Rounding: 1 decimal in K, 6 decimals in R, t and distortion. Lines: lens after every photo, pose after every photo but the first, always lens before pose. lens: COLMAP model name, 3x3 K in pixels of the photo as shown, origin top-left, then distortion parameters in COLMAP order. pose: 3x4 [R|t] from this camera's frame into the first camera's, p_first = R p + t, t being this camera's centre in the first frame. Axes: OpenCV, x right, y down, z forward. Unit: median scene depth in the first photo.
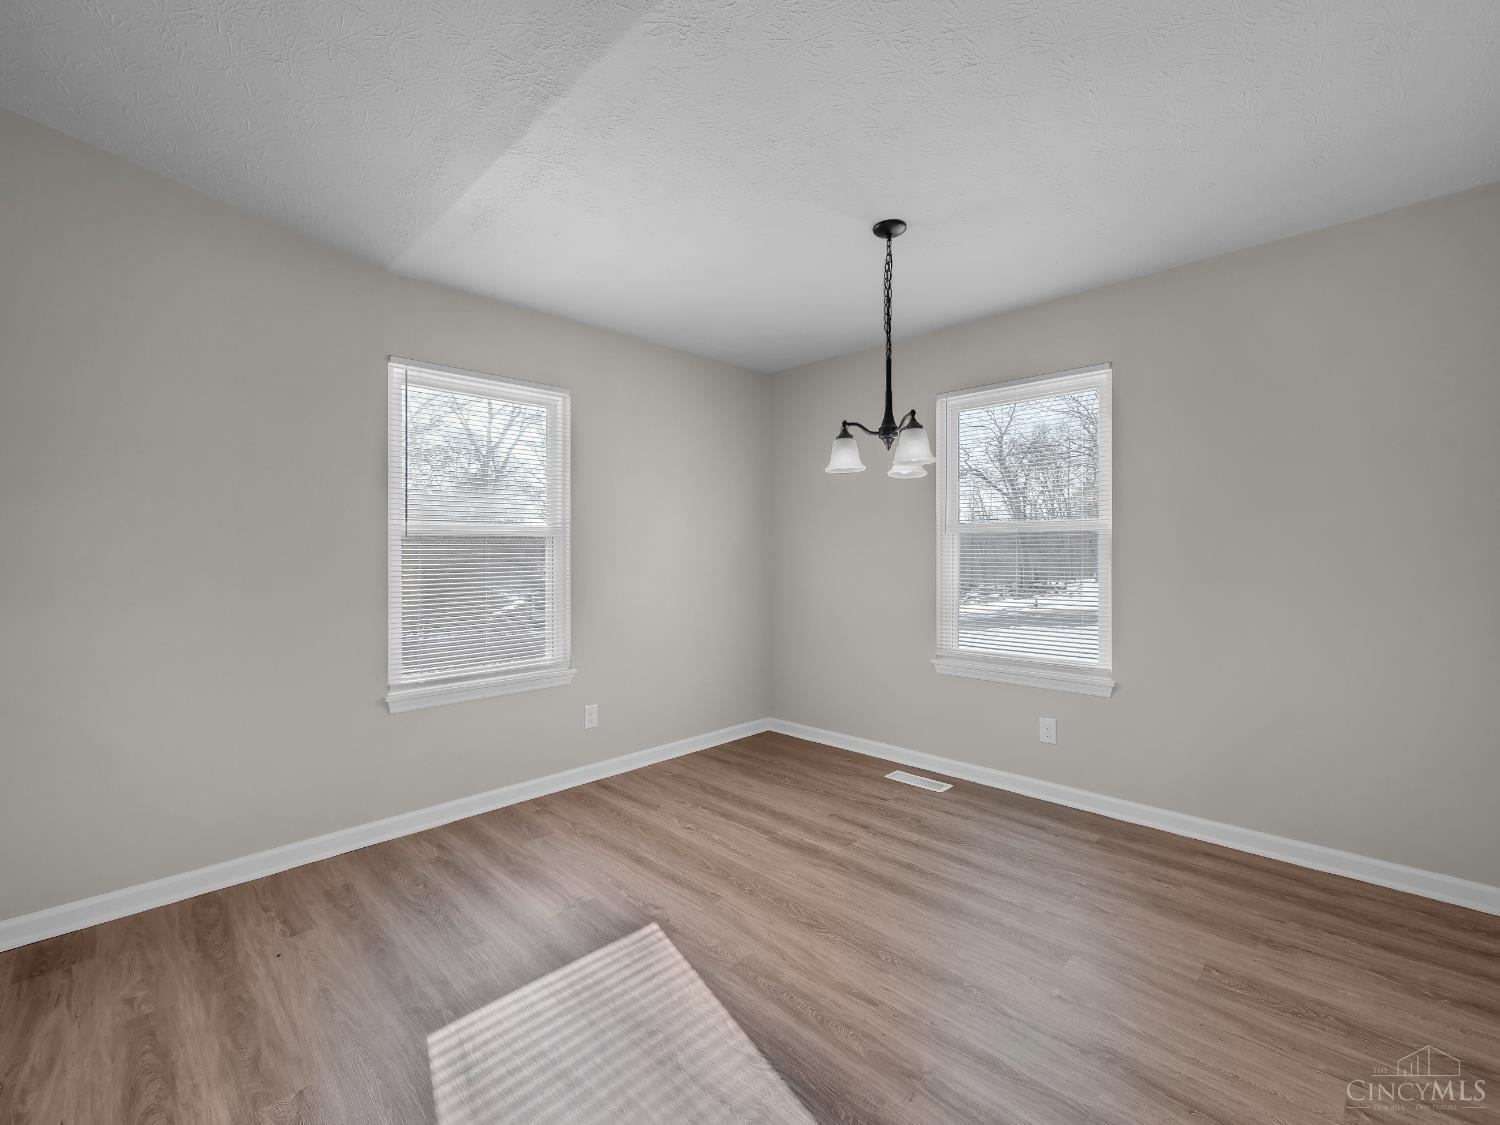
lens RADIAL K [[654.3, 0, 750.3], [0, 654.3, 551.6], [0, 0, 1]] dist [-0.004995, -0.000163]
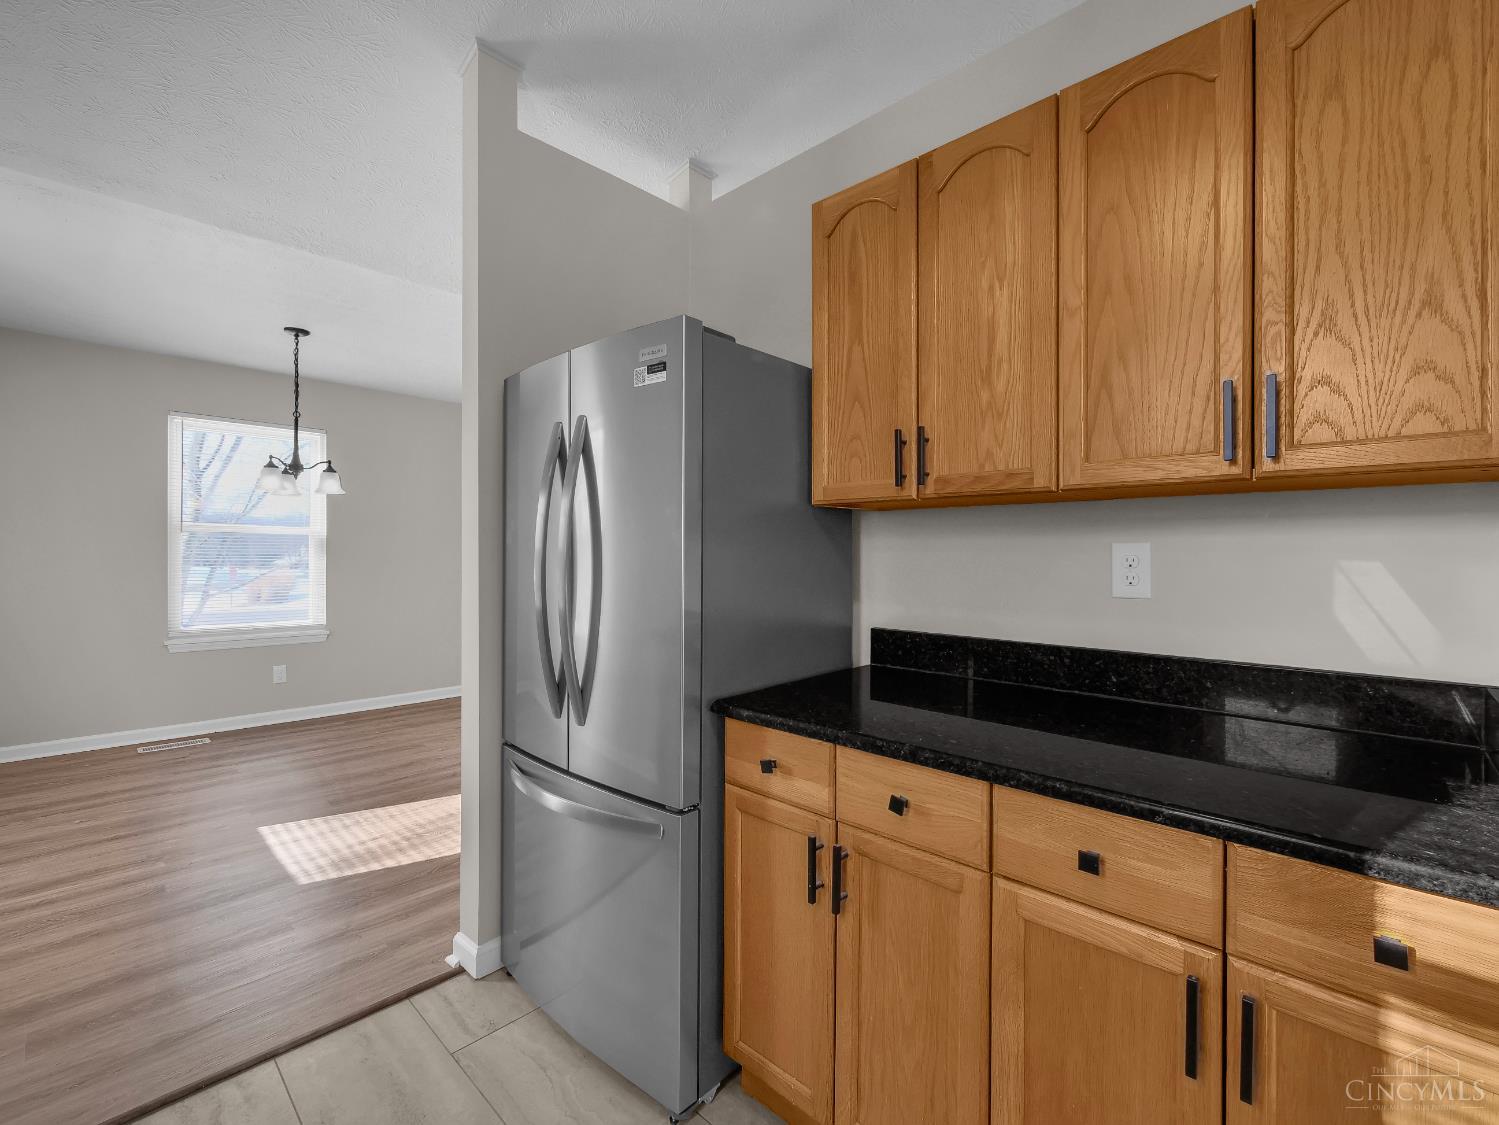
lens RADIAL K [[653.9, 0, 758.3], [0, 653.9, 565.5], [0, 0, 1]] dist [-0.004995, -0.000163]
pose [[-0.015871, -0.018749, 0.999698, -1.273923], [-0.007824, 0.999796, 0.018626, 0.002837], [-0.999843, -0.007526, -0.016014, -0.022485]]
